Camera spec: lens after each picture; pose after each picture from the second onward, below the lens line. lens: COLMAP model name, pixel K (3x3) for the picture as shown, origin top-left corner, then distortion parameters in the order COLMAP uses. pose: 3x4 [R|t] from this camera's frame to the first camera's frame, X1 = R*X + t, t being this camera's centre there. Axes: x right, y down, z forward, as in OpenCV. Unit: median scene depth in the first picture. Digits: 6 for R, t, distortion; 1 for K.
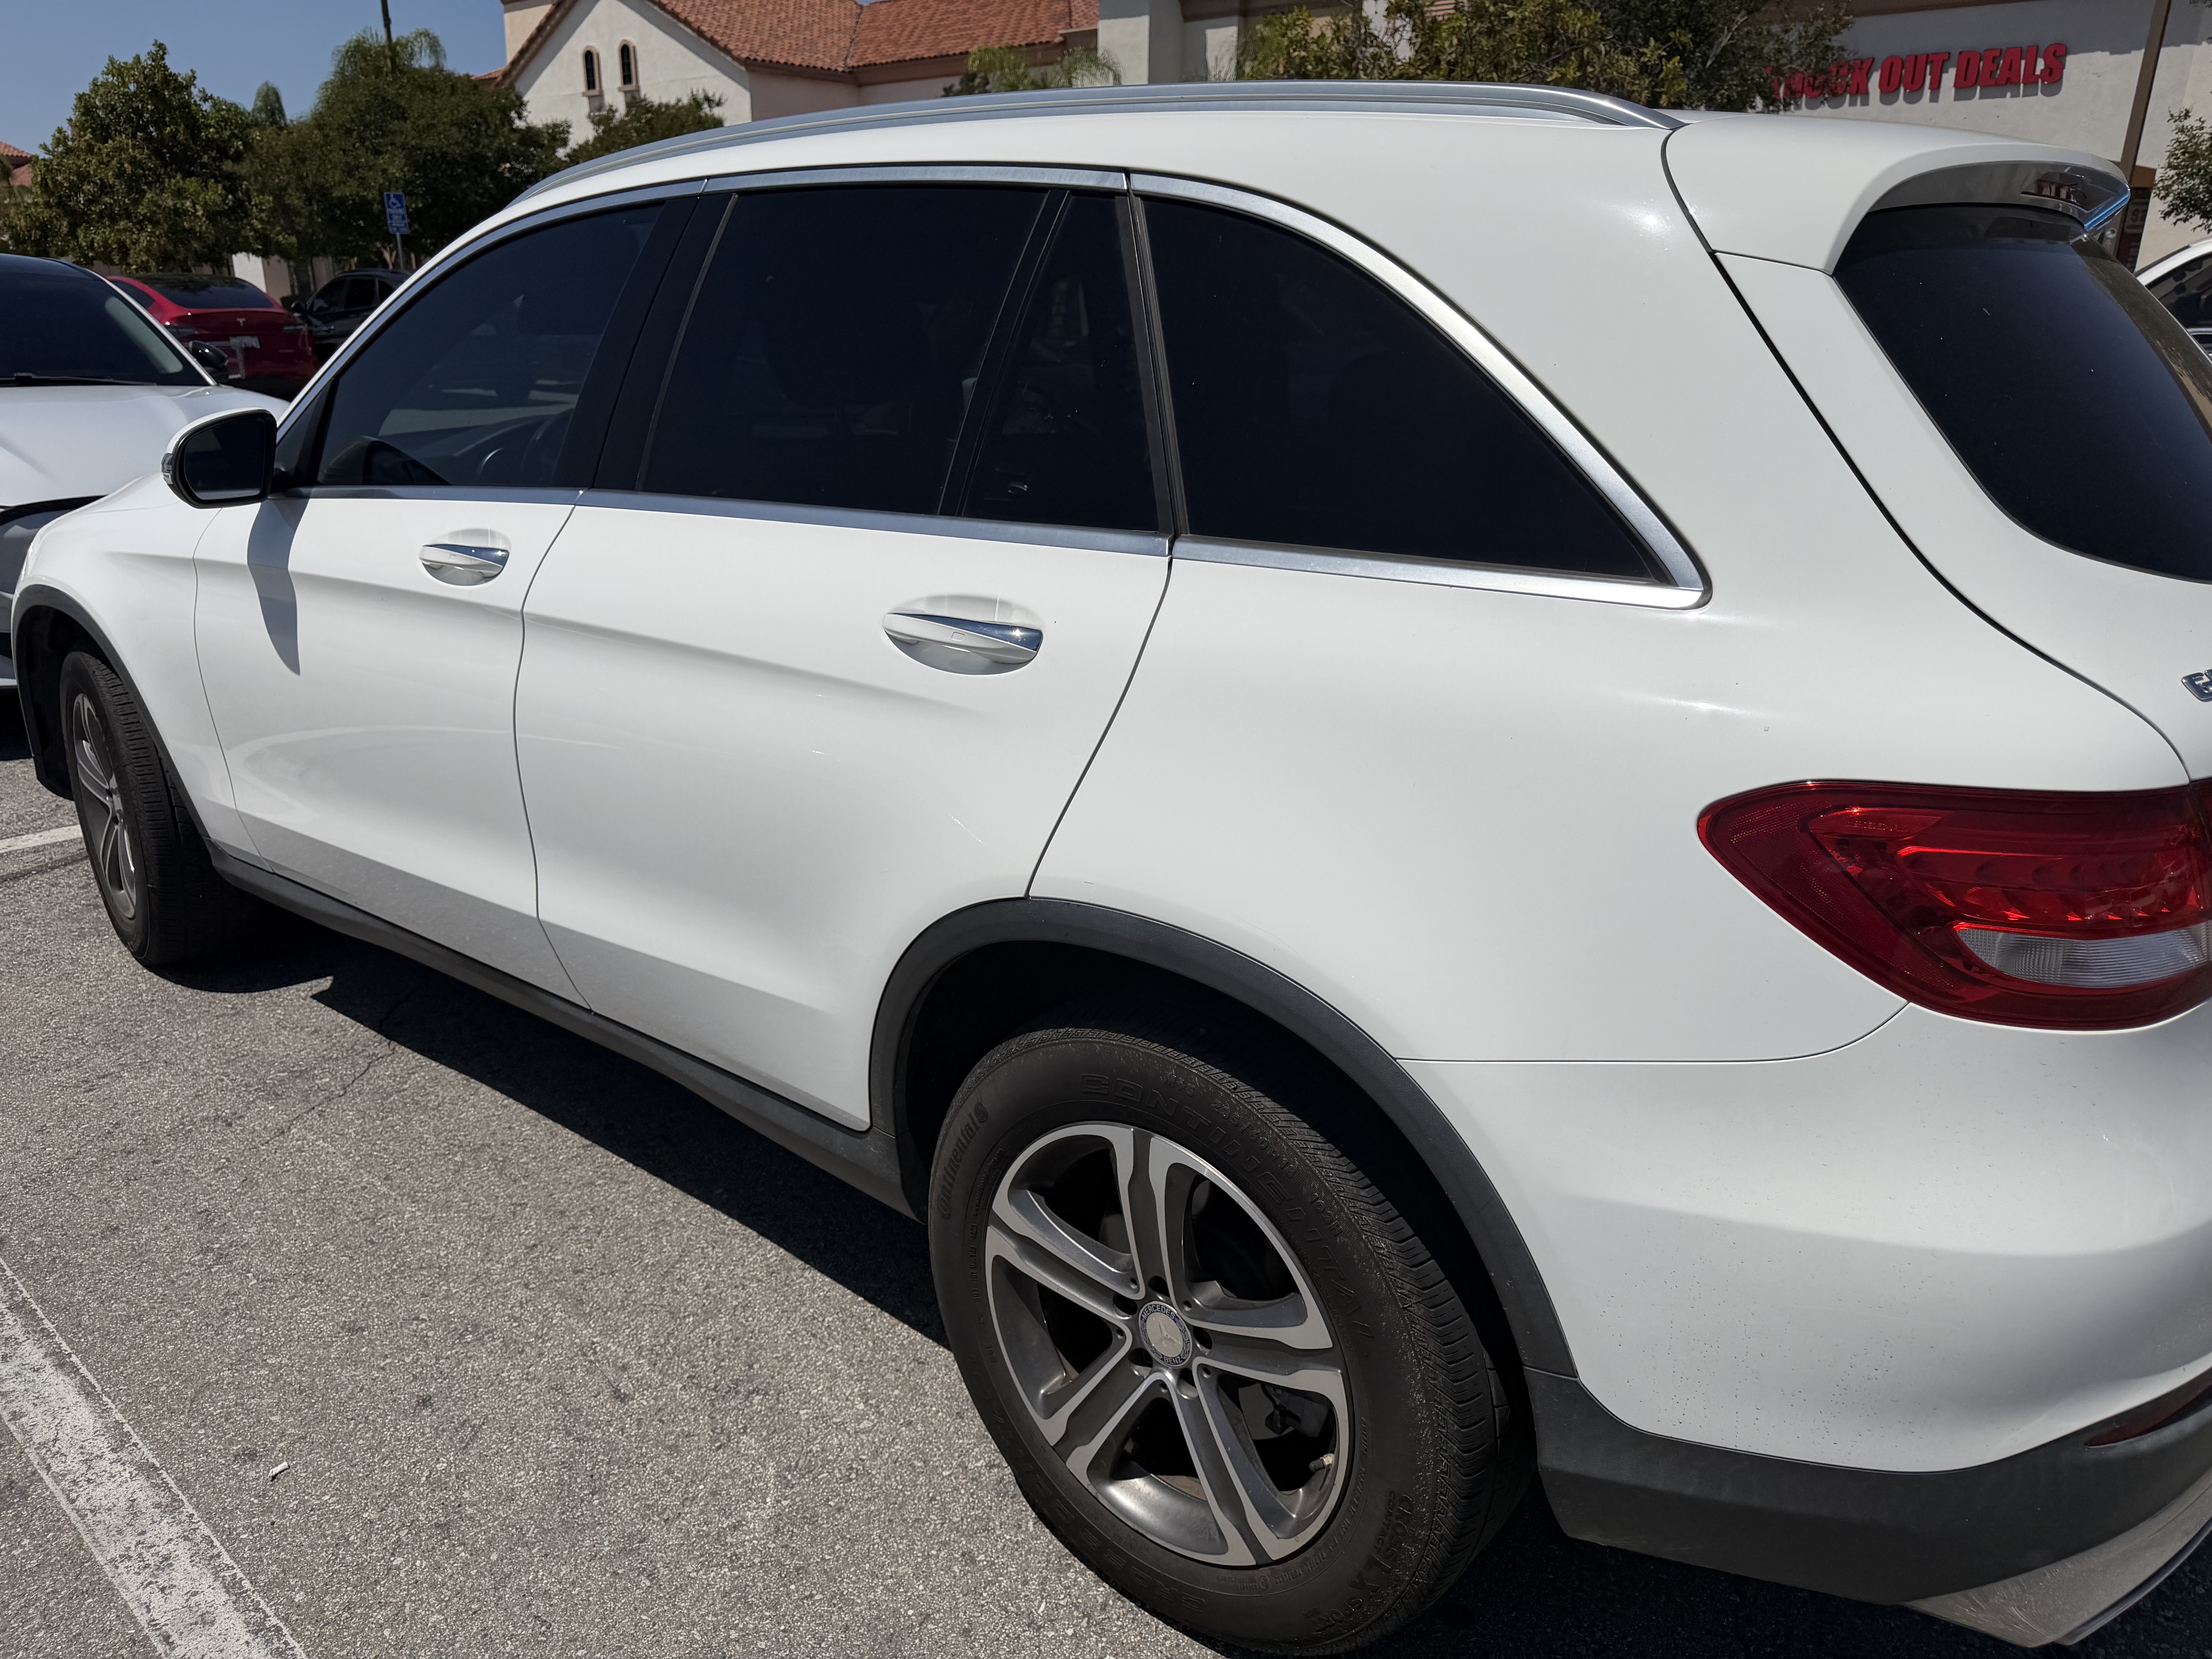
lens RADIAL K [[1543.0, 0, 1094.5], [0, 1543.0, 836.5], [0, 0, 1]] dist [-0.003104, -0.001533]
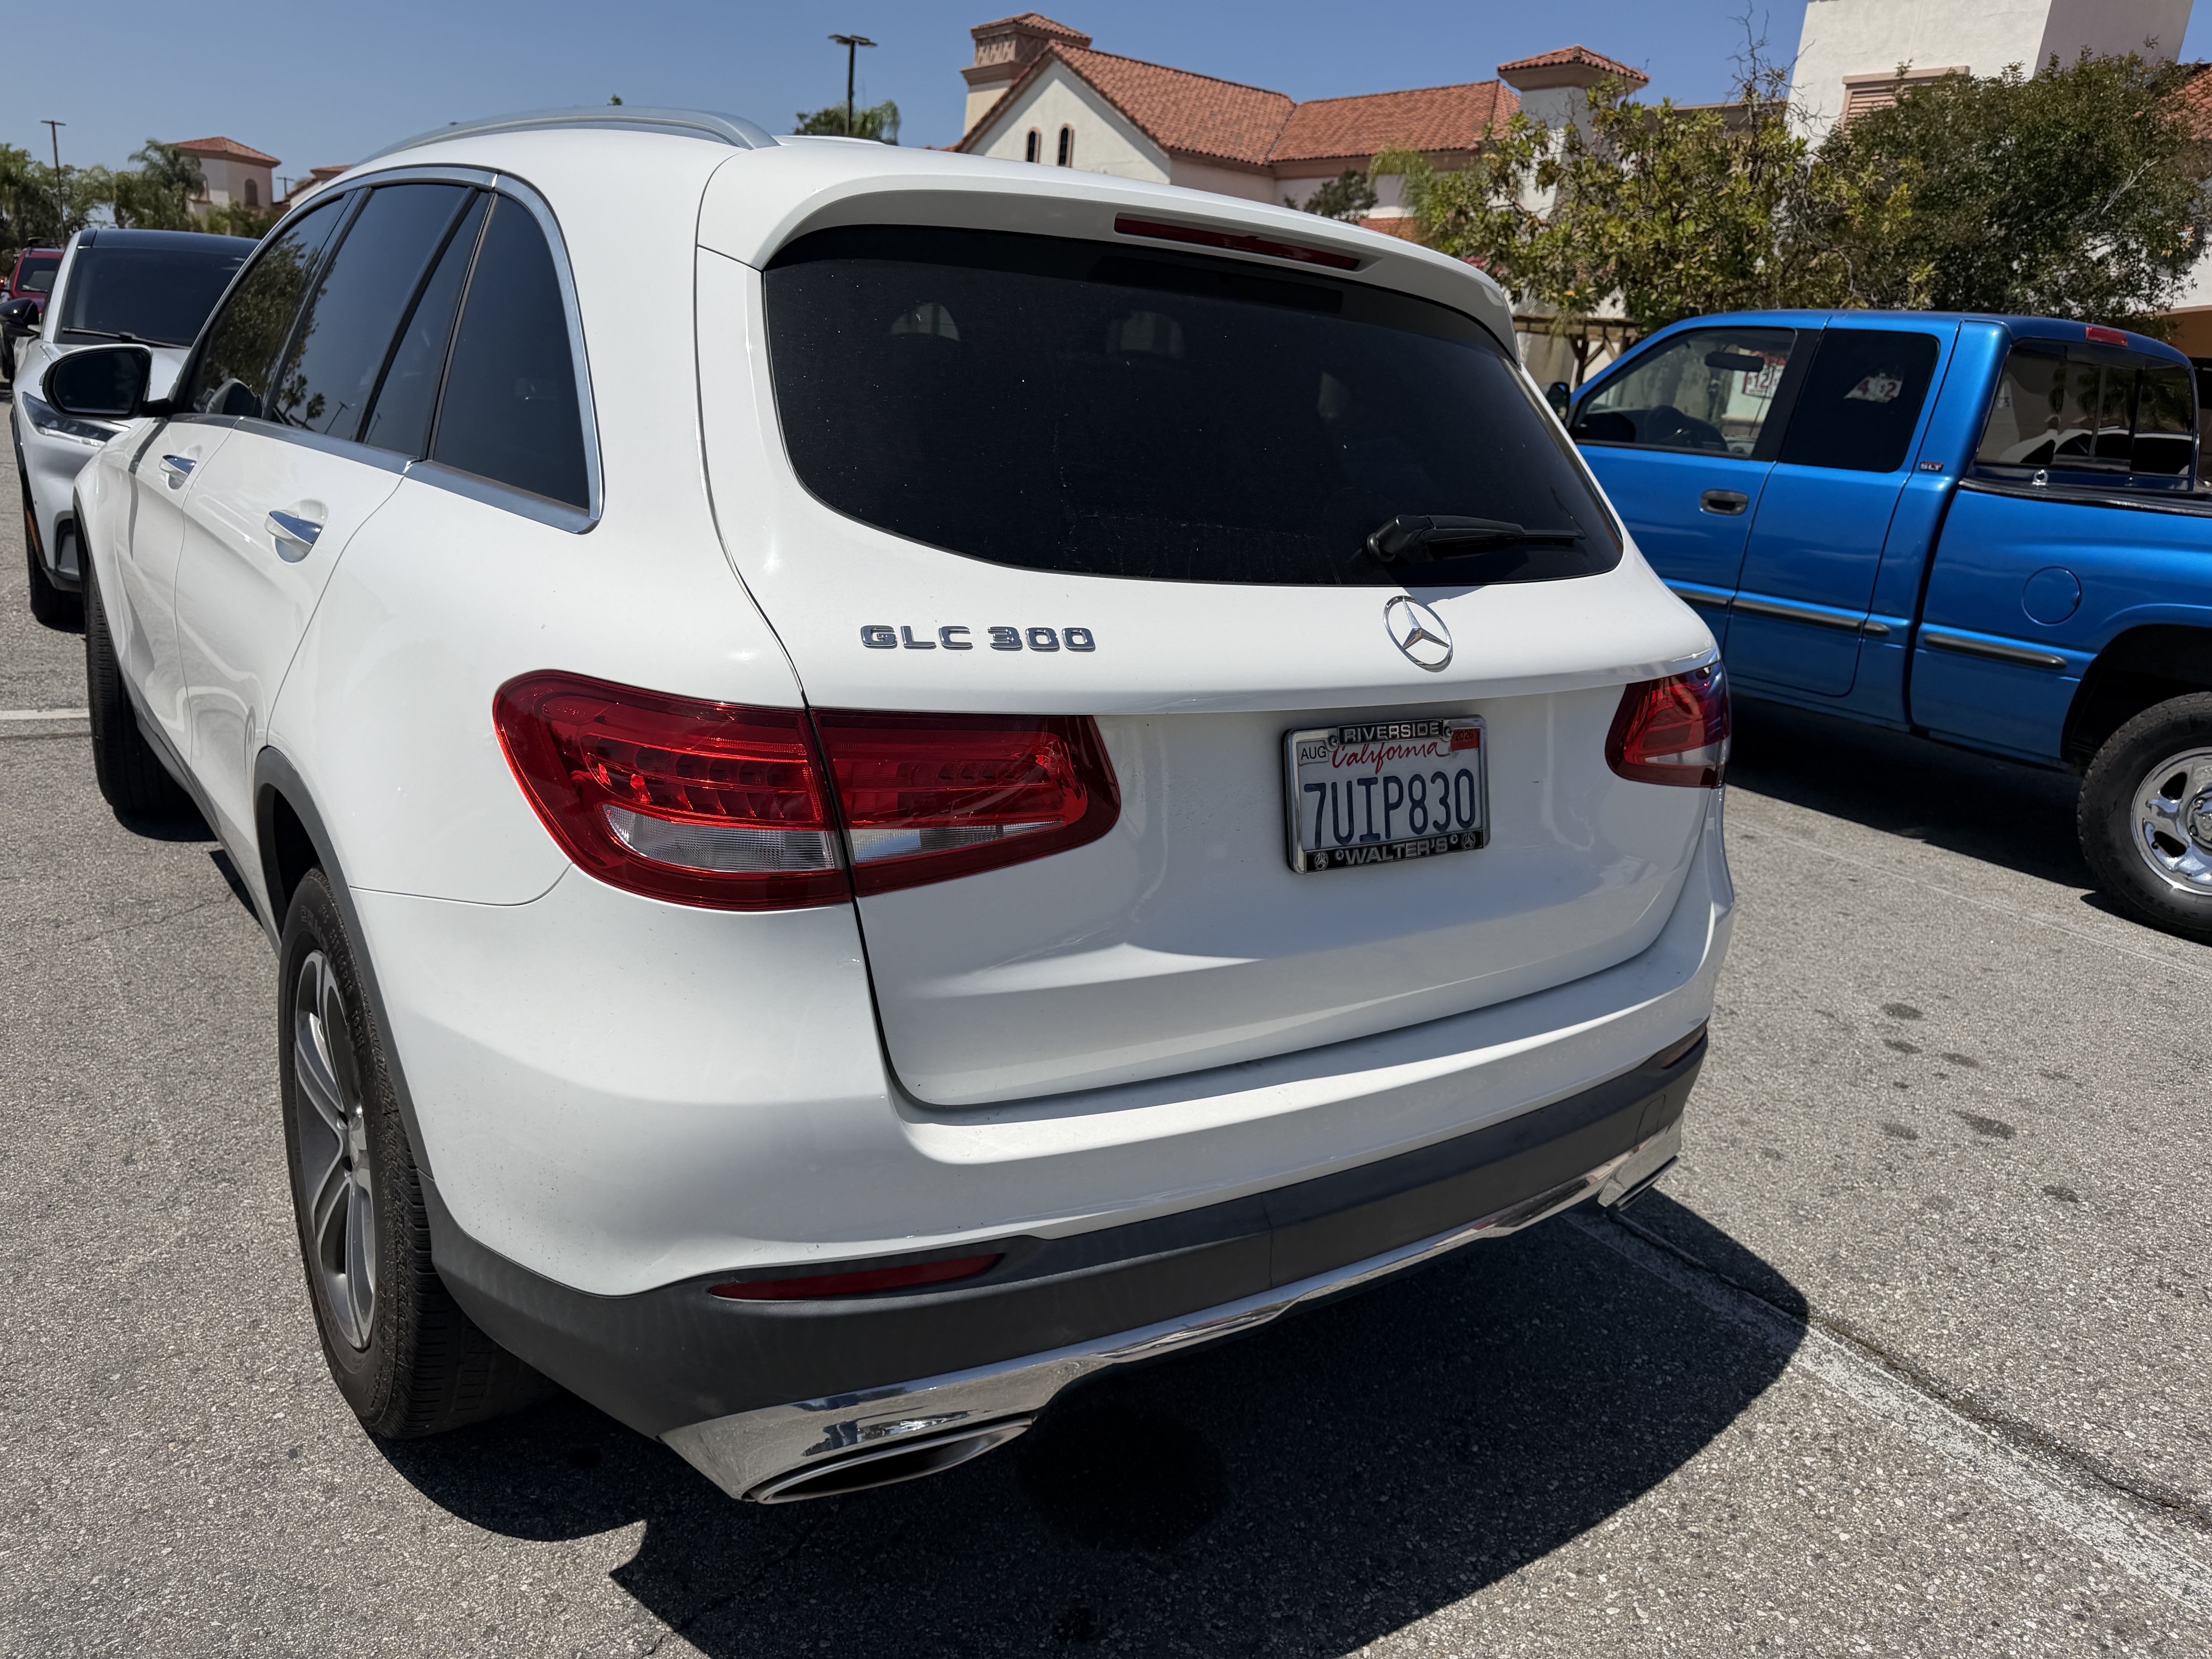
lens RADIAL K [[1543.0, 0, 1108.1], [0, 1543.0, 829.2], [0, 0, 1]] dist [-0.003104, -0.001533]
pose [[0.967113, 0.149734, -0.205601, 0.214046], [-0.161000, 0.986179, -0.039107, 0.011637], [0.196904, 0.070923, 0.977854, -0.012207]]
